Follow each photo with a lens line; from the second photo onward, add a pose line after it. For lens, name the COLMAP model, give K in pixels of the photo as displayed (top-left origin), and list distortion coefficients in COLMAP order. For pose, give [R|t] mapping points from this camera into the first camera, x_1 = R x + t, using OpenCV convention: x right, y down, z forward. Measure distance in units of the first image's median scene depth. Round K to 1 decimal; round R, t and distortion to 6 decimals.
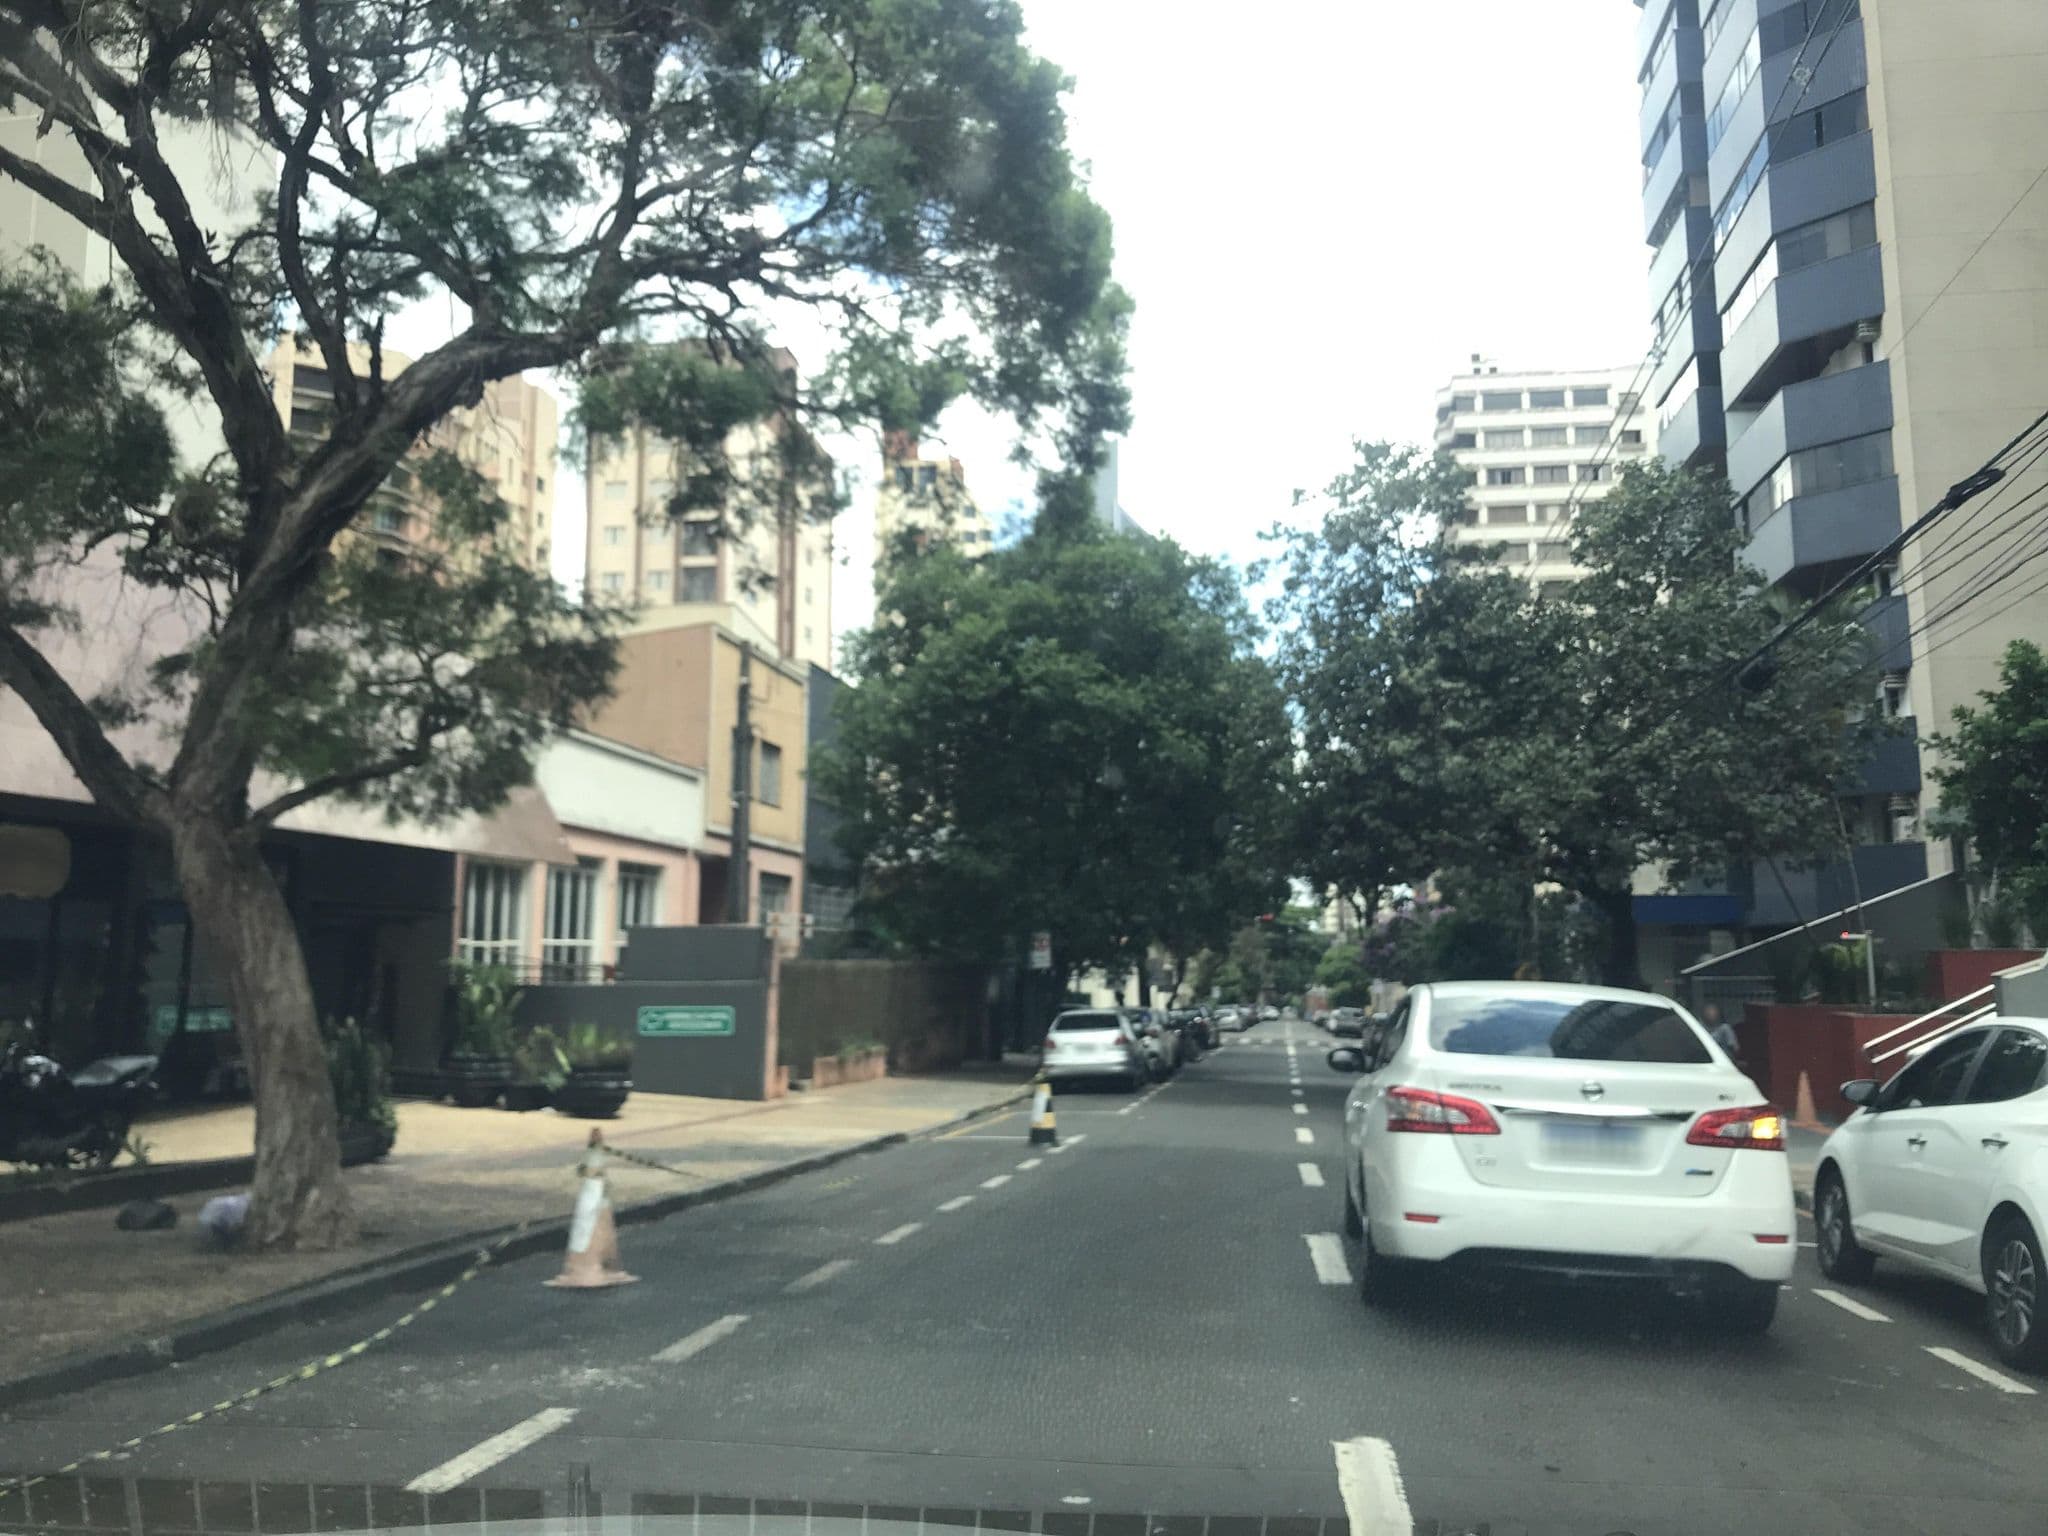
lens RADIAL K [[1472.7, 0, 1024.0], [0, 1472.7, 768.0], [0, 0, 1]] dist [0.008949, -0.121509]
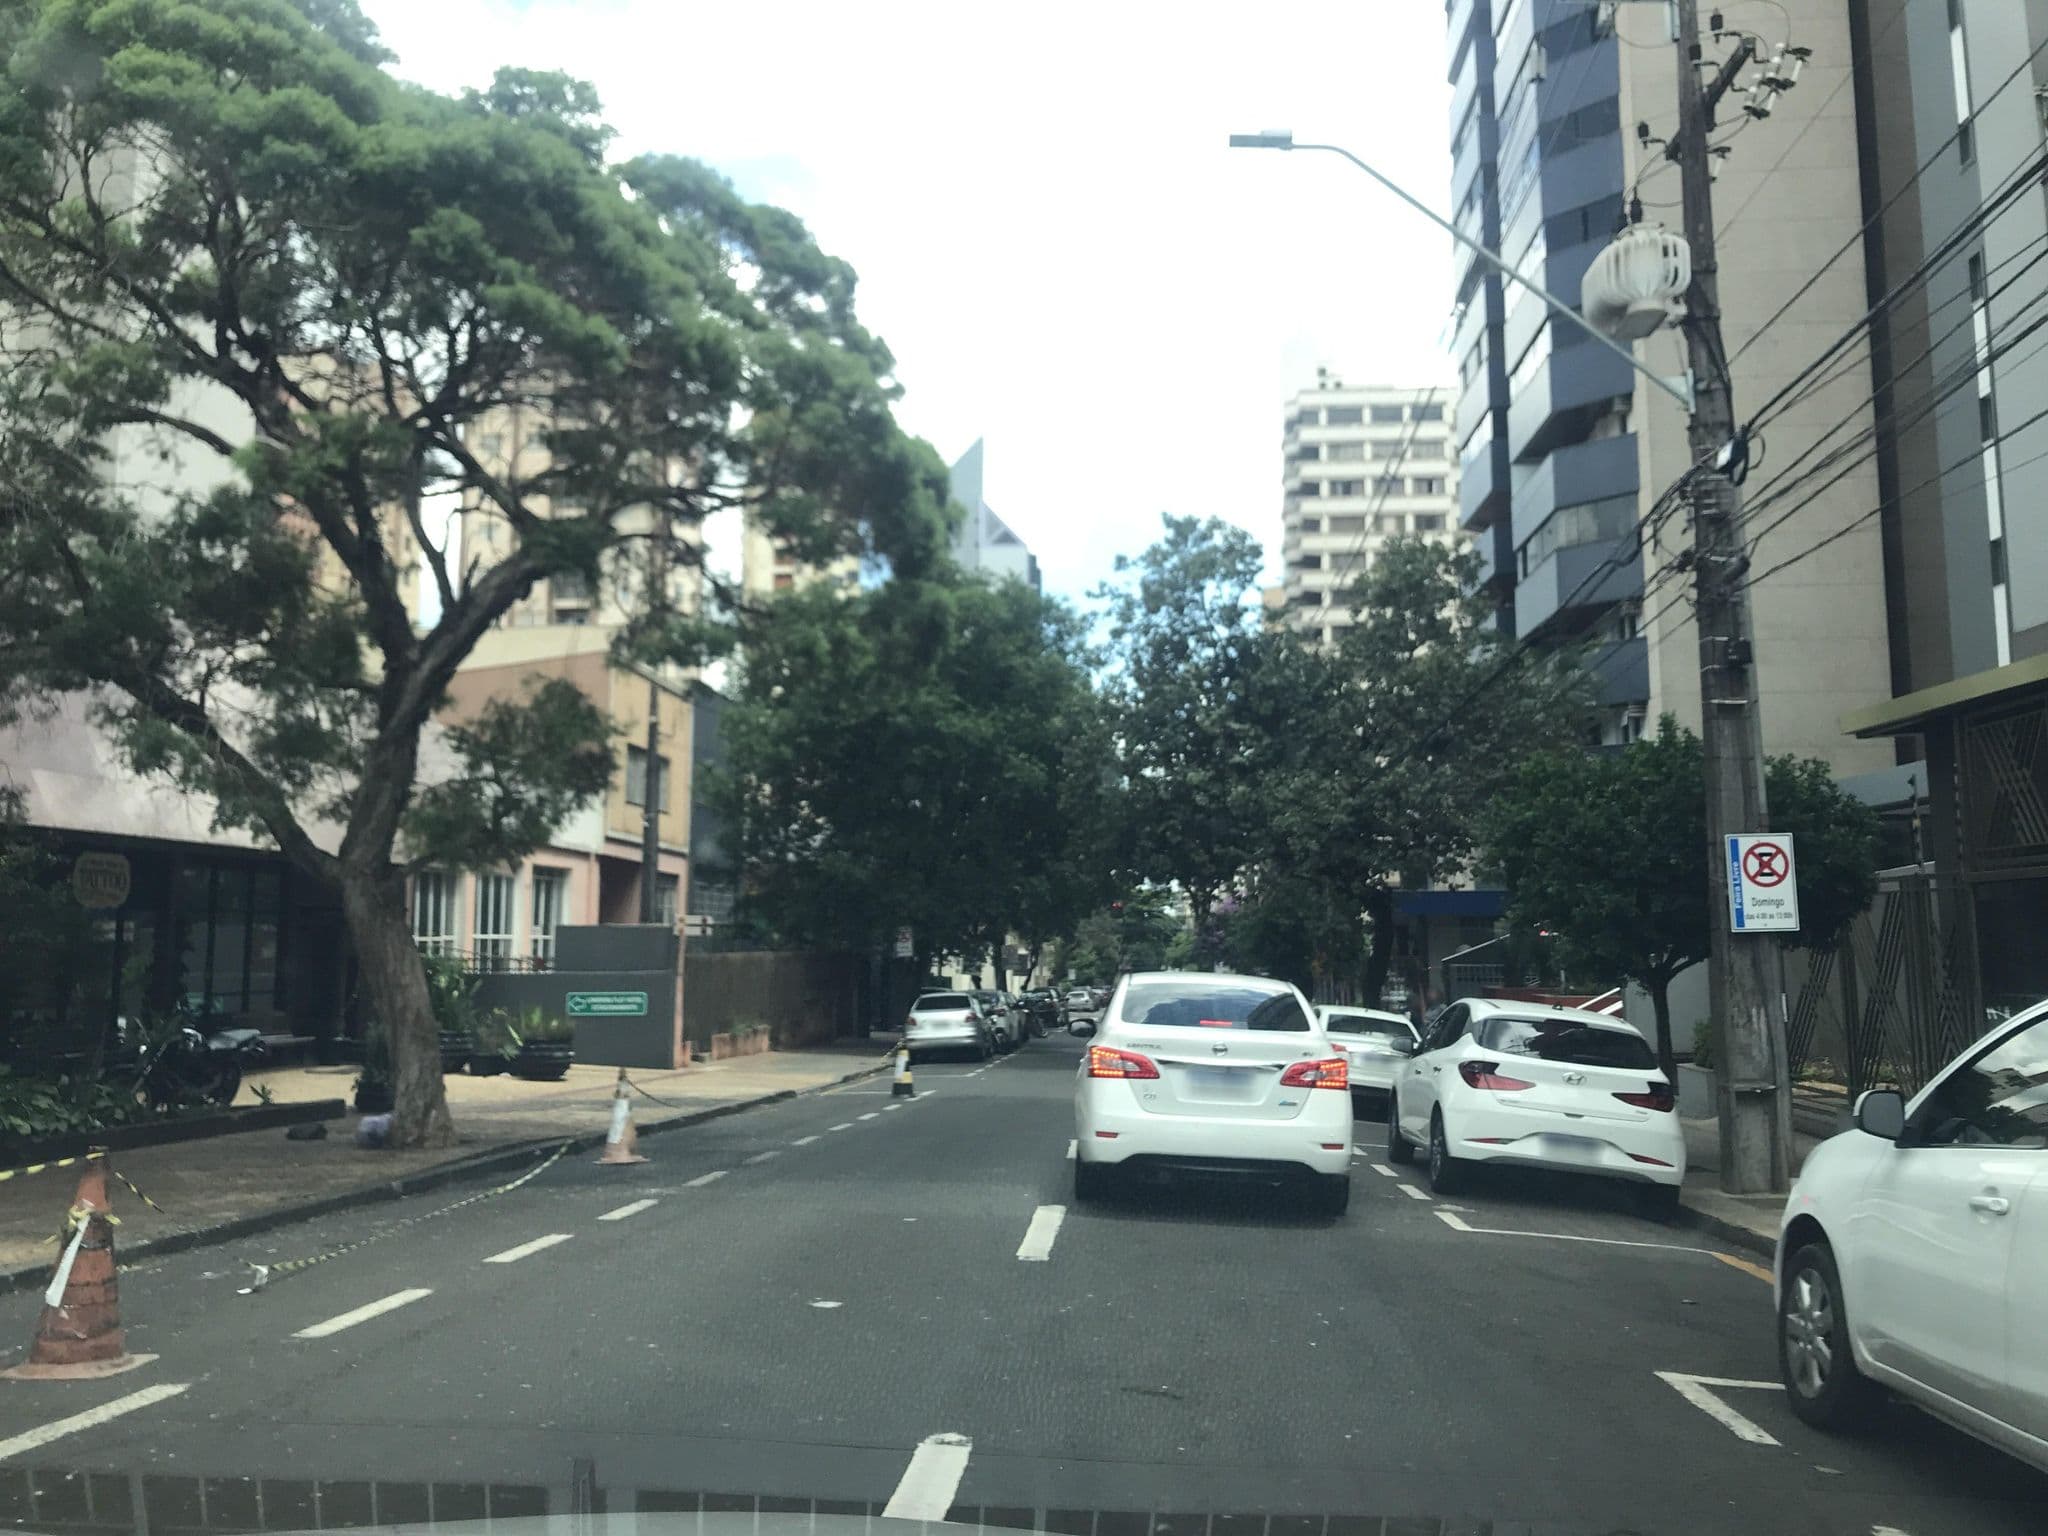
lens RADIAL K [[1735.2, 0, 1024.0], [0, 1735.2, 768.0], [0, 0, 1]] dist [-0.002505, -0.499444]
pose [[0.997073, 0.001898, 0.076431, 0.001281], [-0.004541, 0.999397, 0.034419, -0.064062], [-0.076320, -0.034665, 0.996481, -0.385229]]
